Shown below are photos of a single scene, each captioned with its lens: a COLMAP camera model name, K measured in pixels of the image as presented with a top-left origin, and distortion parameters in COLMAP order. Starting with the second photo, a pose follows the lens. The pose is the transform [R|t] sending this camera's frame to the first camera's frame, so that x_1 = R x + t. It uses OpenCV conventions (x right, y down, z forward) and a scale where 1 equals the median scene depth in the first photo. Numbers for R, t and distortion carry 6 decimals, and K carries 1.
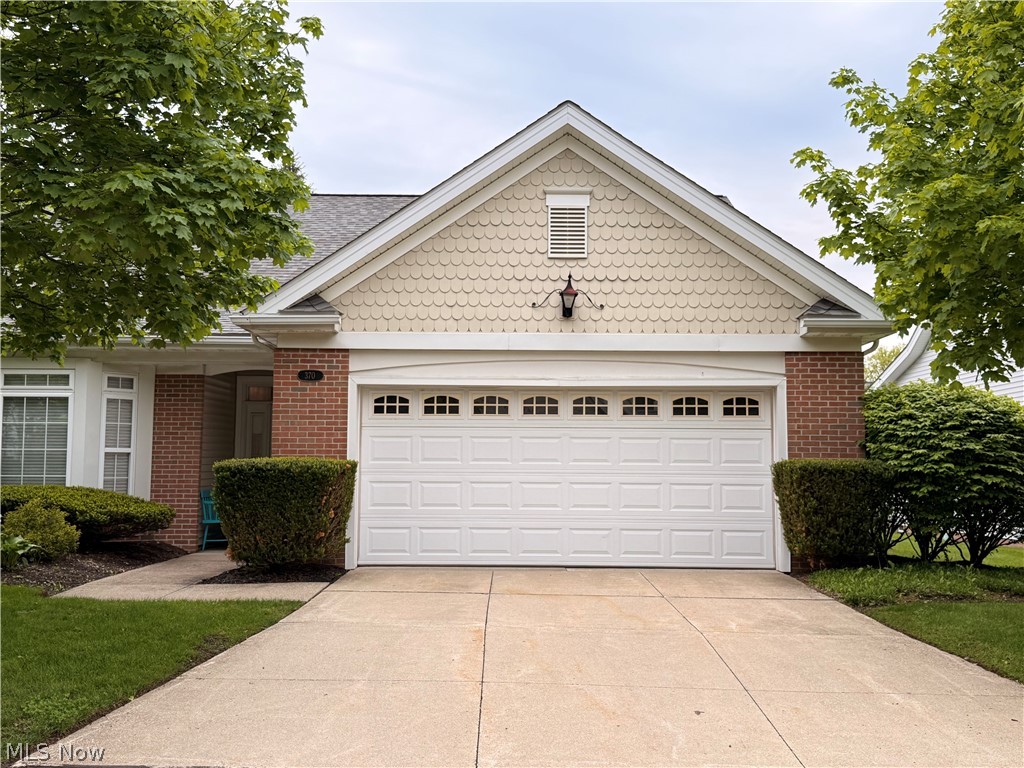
lens RADIAL K [[1035.9, 0, 510.9], [0, 1035.9, 385.9], [0, 0, 1]] dist [0.120631, -0.010010]
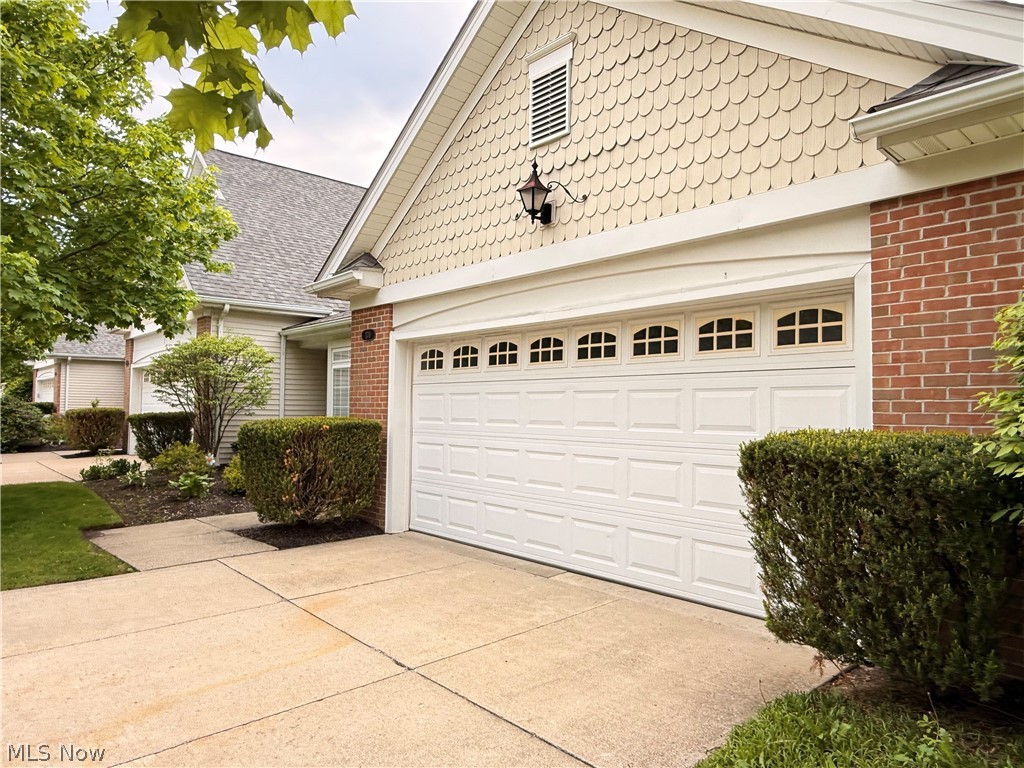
lens RADIAL K [[675.8, 0, 512.0], [0, 675.8, 384.0], [0, 0, 1]] dist [-0.002486, 0.000063]
pose [[0.665912, -0.028222, -0.745496, 0.380809], [0.054301, 0.998467, 0.010705, 0.037539], [0.744051, -0.047610, 0.666424, 0.663380]]
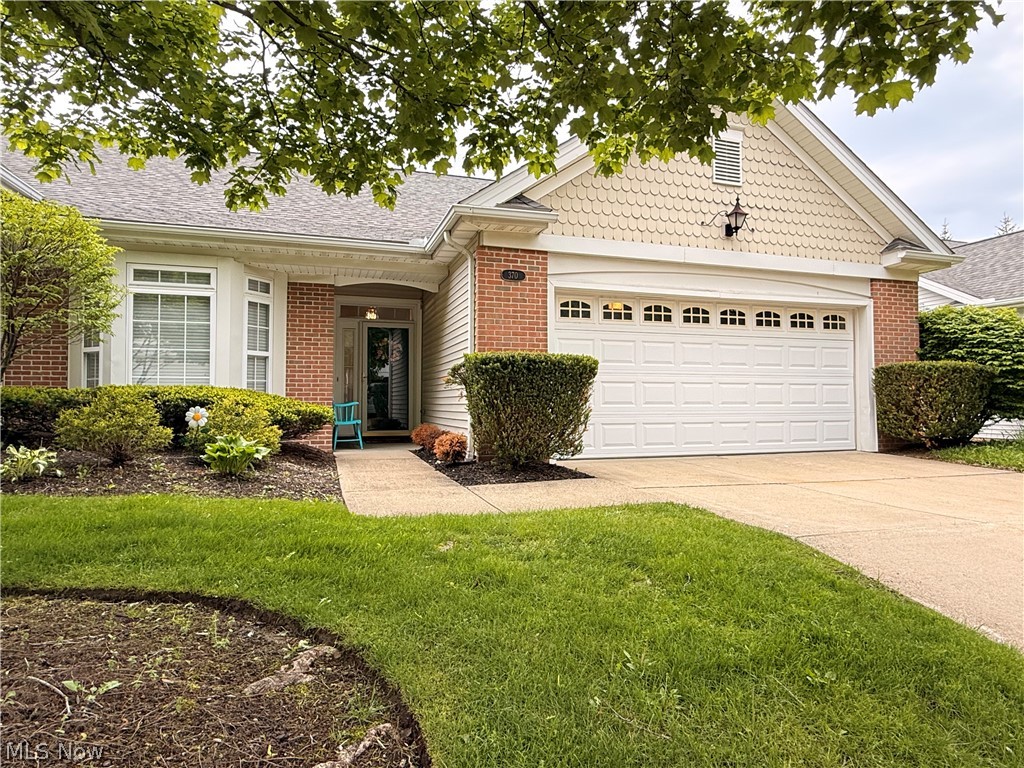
lens RADIAL K [[595.0, 0, 512.0], [0, 595.0, 383.2], [0, 0, 1]] dist [0.002485, 0.002059]
pose [[0.950502, 0.002751, 0.310706, -0.370669], [-0.019919, 0.998443, 0.052095, 0.064126], [-0.310079, -0.055705, 0.949077, 0.444657]]
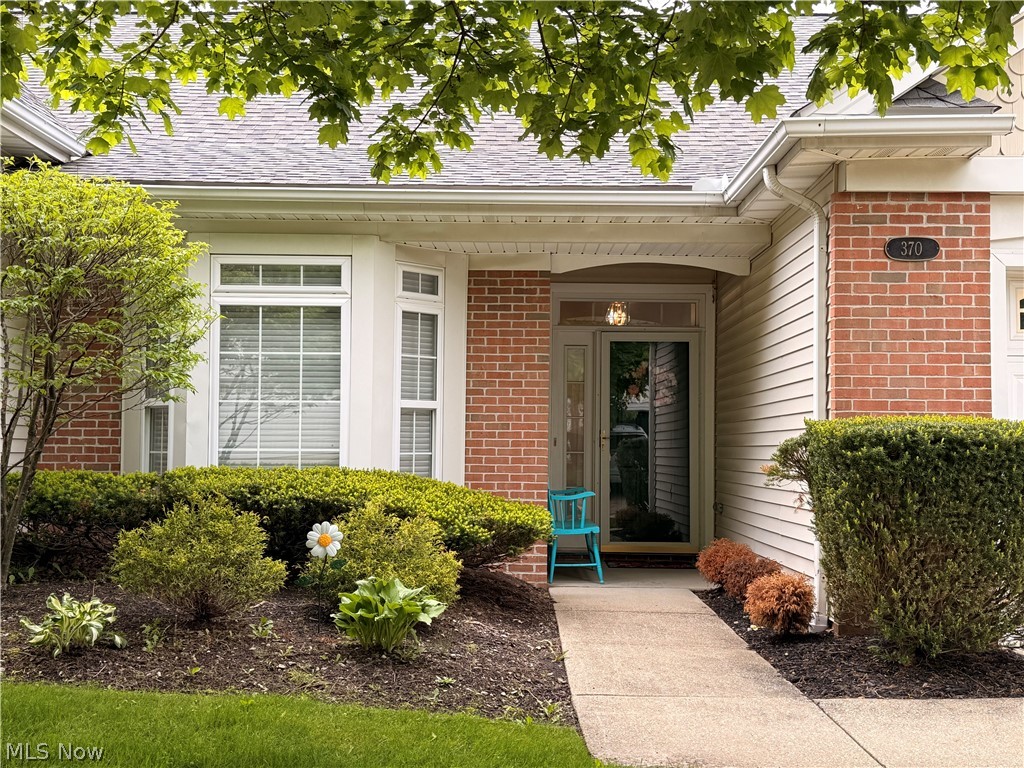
lens RADIAL K [[1186.3, 0, 510.0], [0, 1186.3, 388.0], [0, 0, 1]] dist [0.231648, -0.534786]
pose [[0.999998, 0.001729, -0.001047, -0.376627], [-0.001690, 0.999351, 0.035981, 0.034679], [0.001108, -0.035979, 0.999352, 0.432777]]
